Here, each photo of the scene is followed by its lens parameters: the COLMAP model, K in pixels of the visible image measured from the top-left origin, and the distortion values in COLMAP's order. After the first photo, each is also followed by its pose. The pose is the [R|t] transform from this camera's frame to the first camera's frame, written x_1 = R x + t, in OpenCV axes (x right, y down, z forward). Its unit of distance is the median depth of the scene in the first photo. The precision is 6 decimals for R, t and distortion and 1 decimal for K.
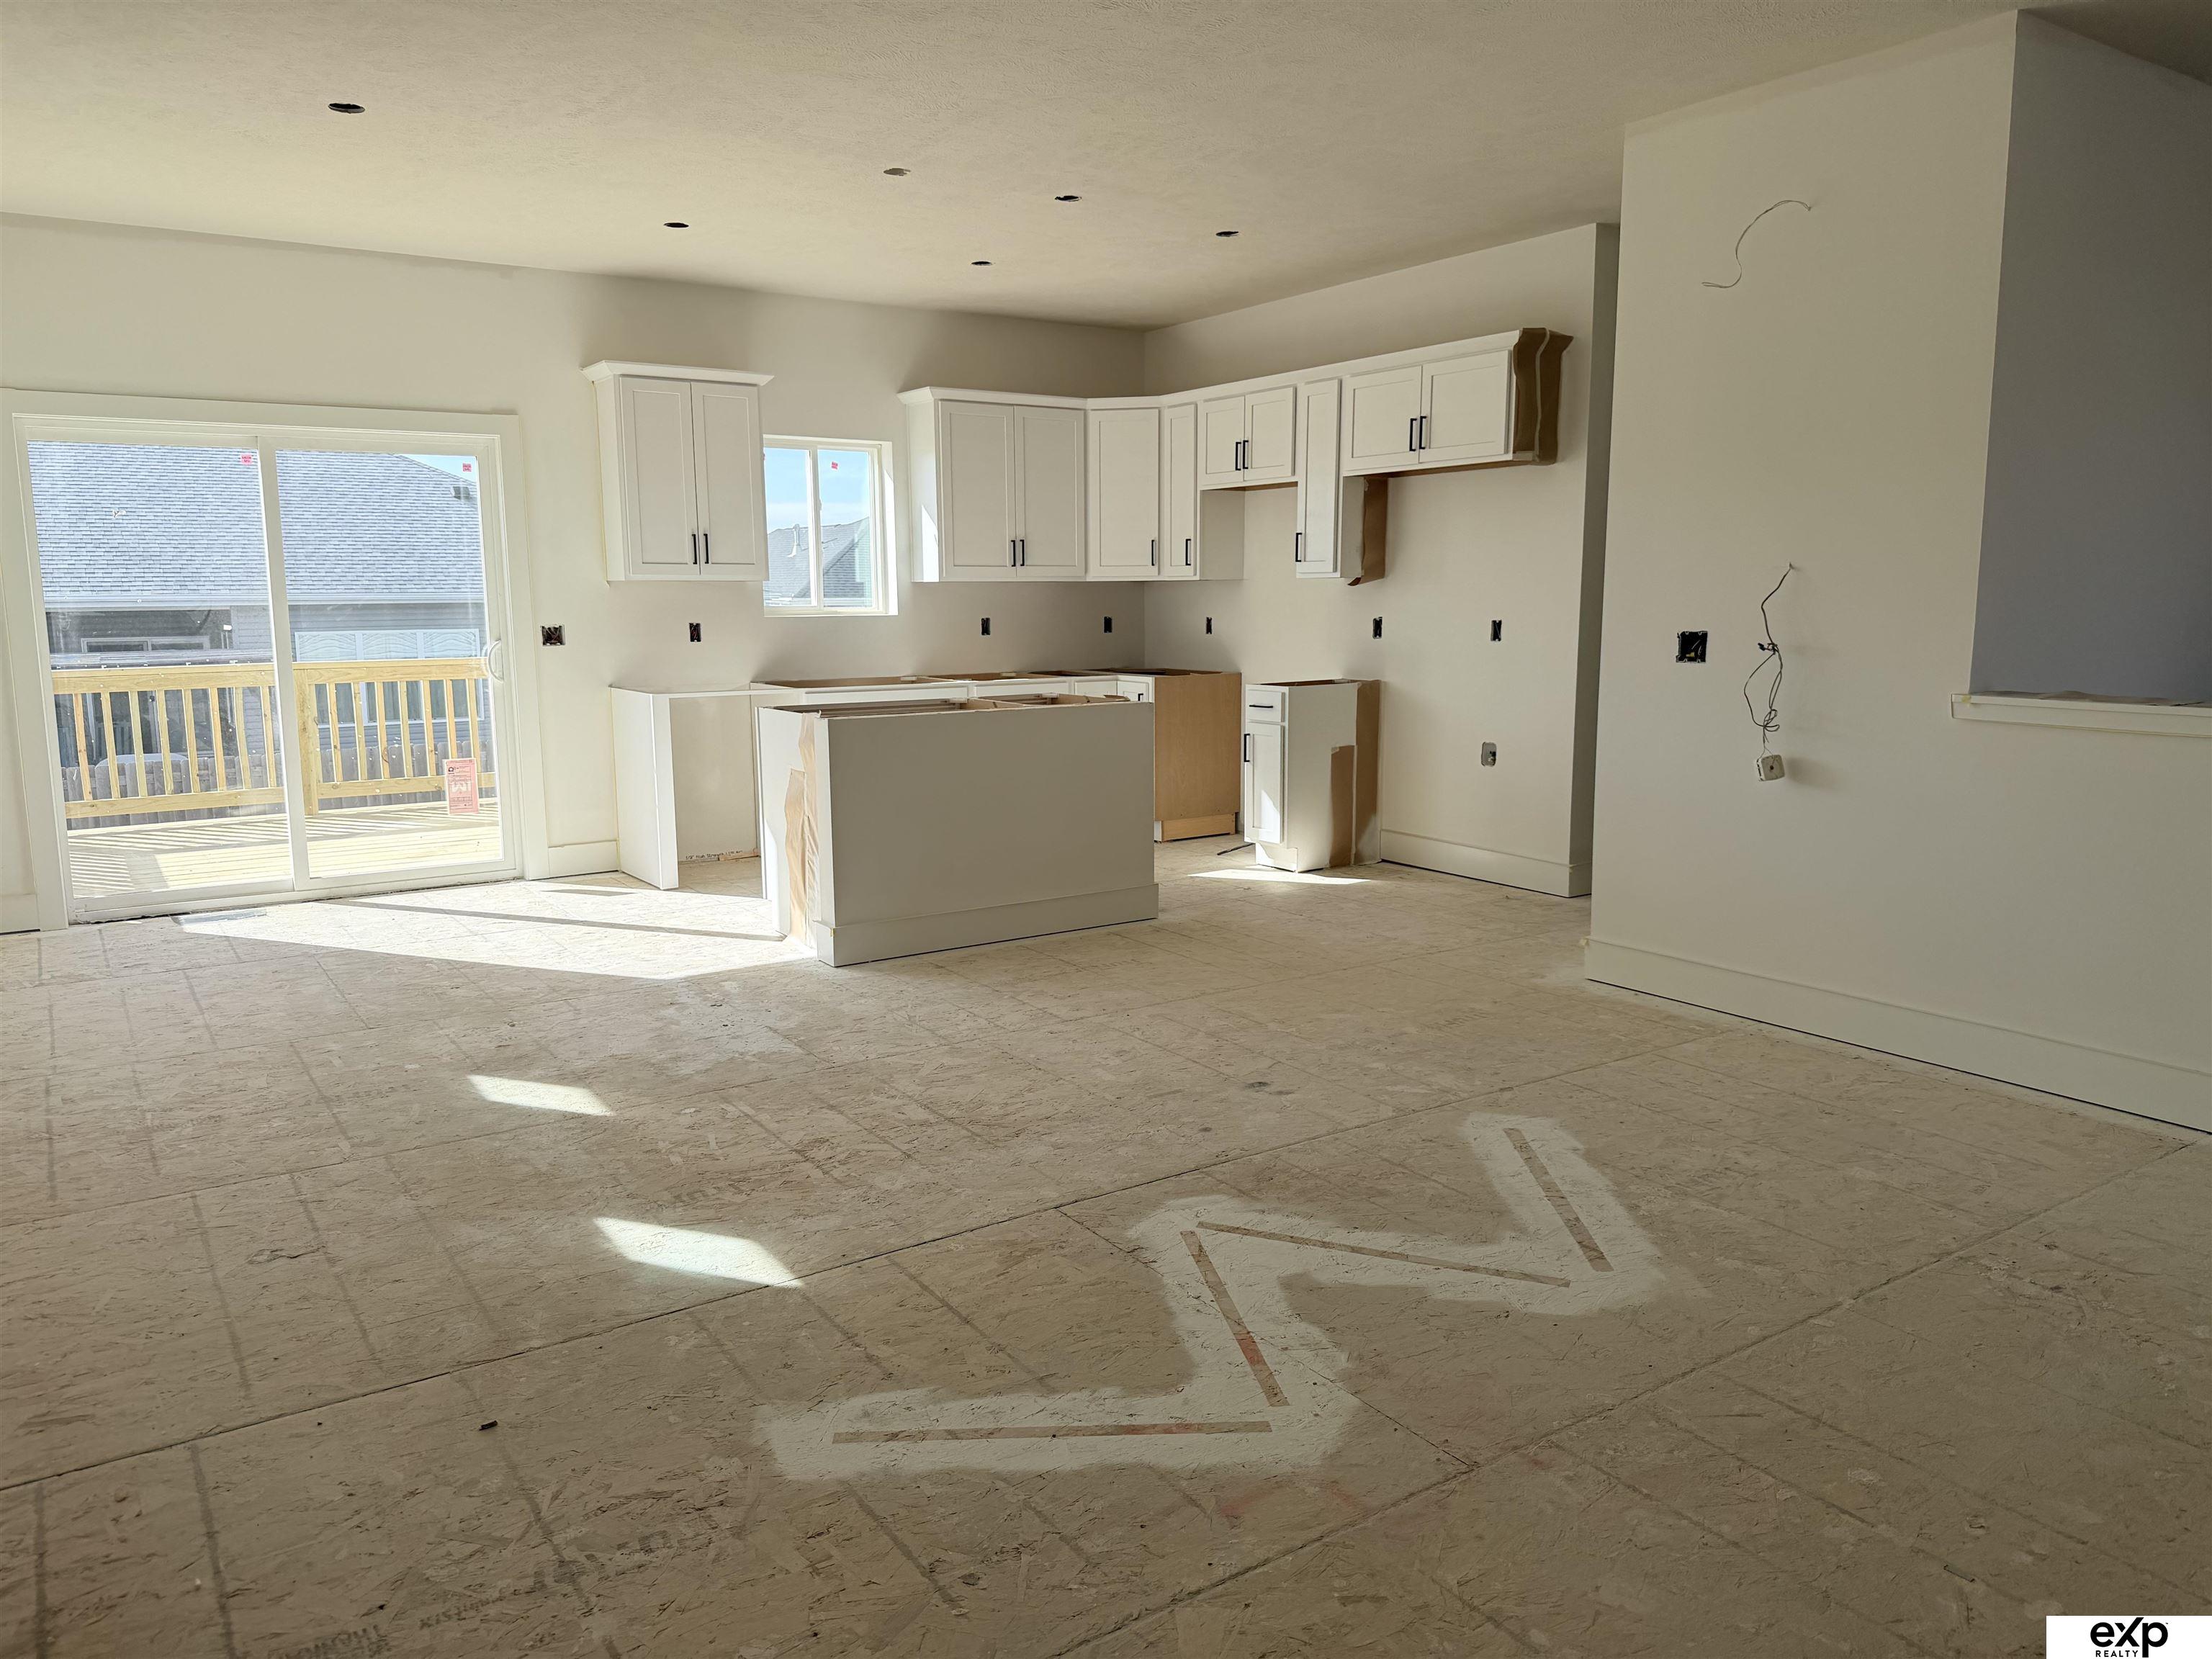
lens RADIAL K [[1541.4, 0, 1106.0], [0, 1541.4, 829.5], [0, 0, 1]] dist [0.137523, -0.237679]
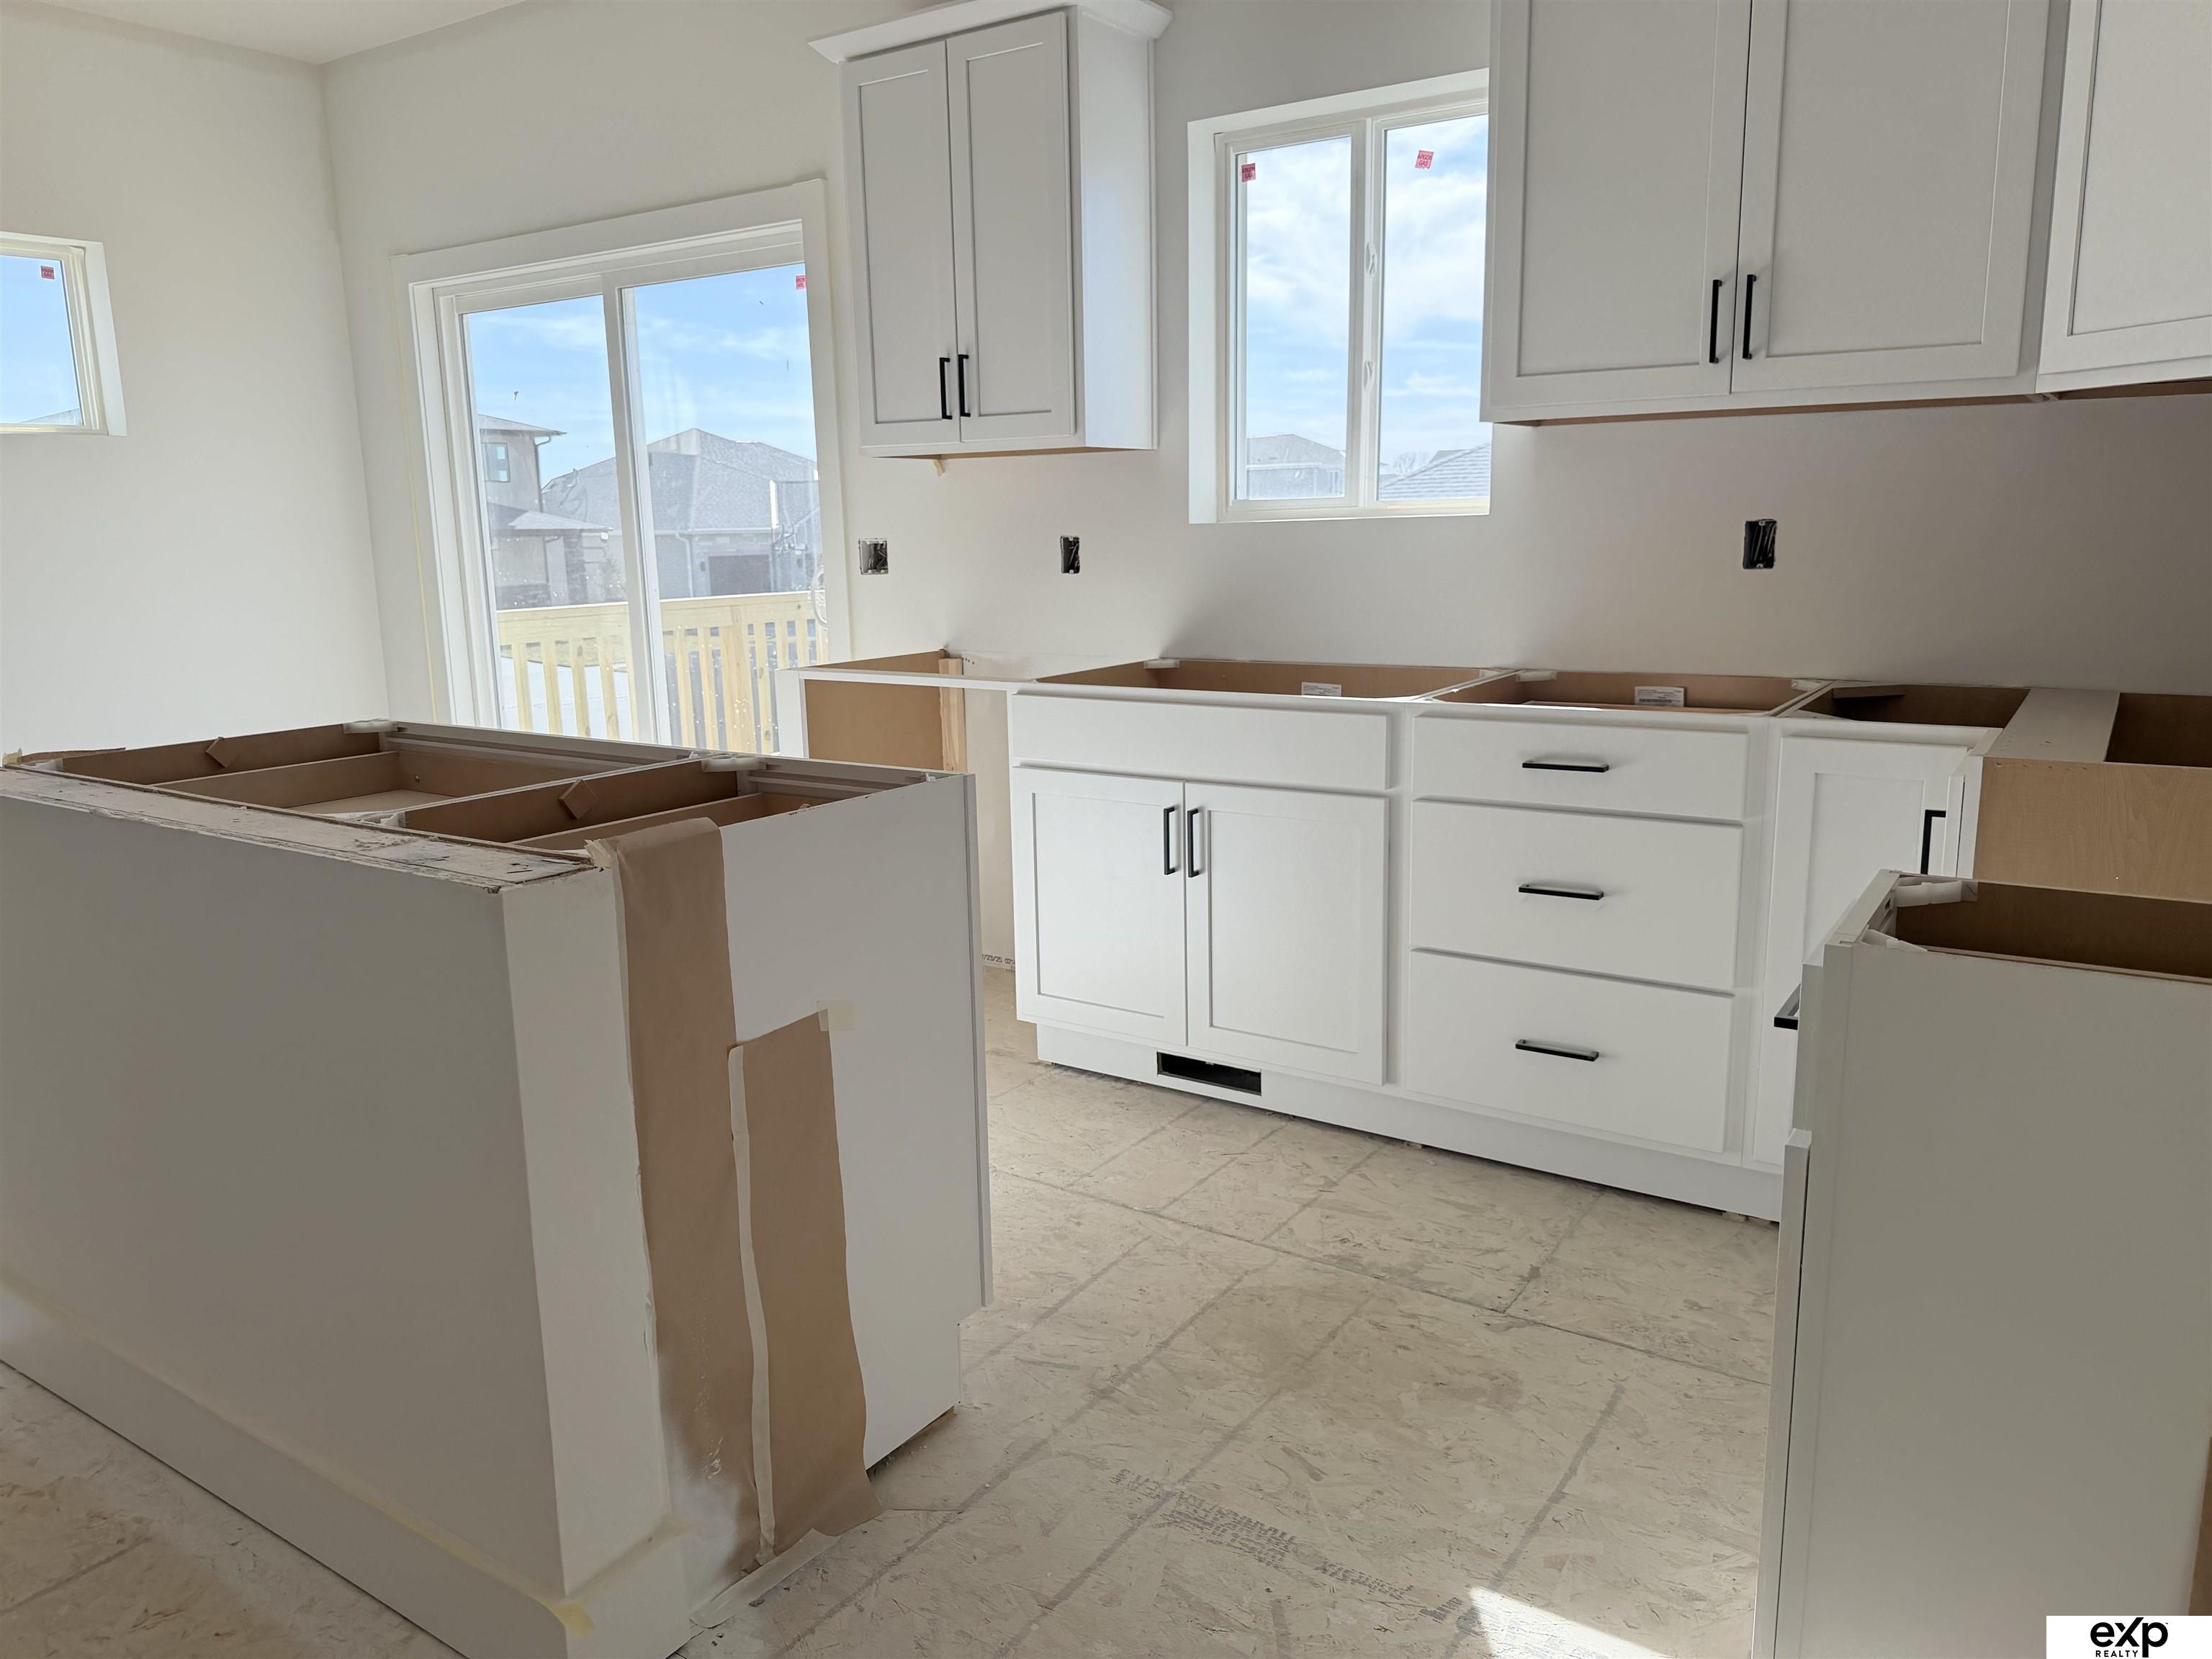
lens RADIAL K [[1522.6, 0, 1106.0], [0, 1522.6, 829.5], [0, 0, 1]] dist [0.073390, -0.111565]
pose [[0.386610, 0.180850, -0.904337, 0.468374], [-0.128942, 0.981553, 0.141168, -0.234164], [0.913185, 0.062030, 0.402797, 1.725986]]
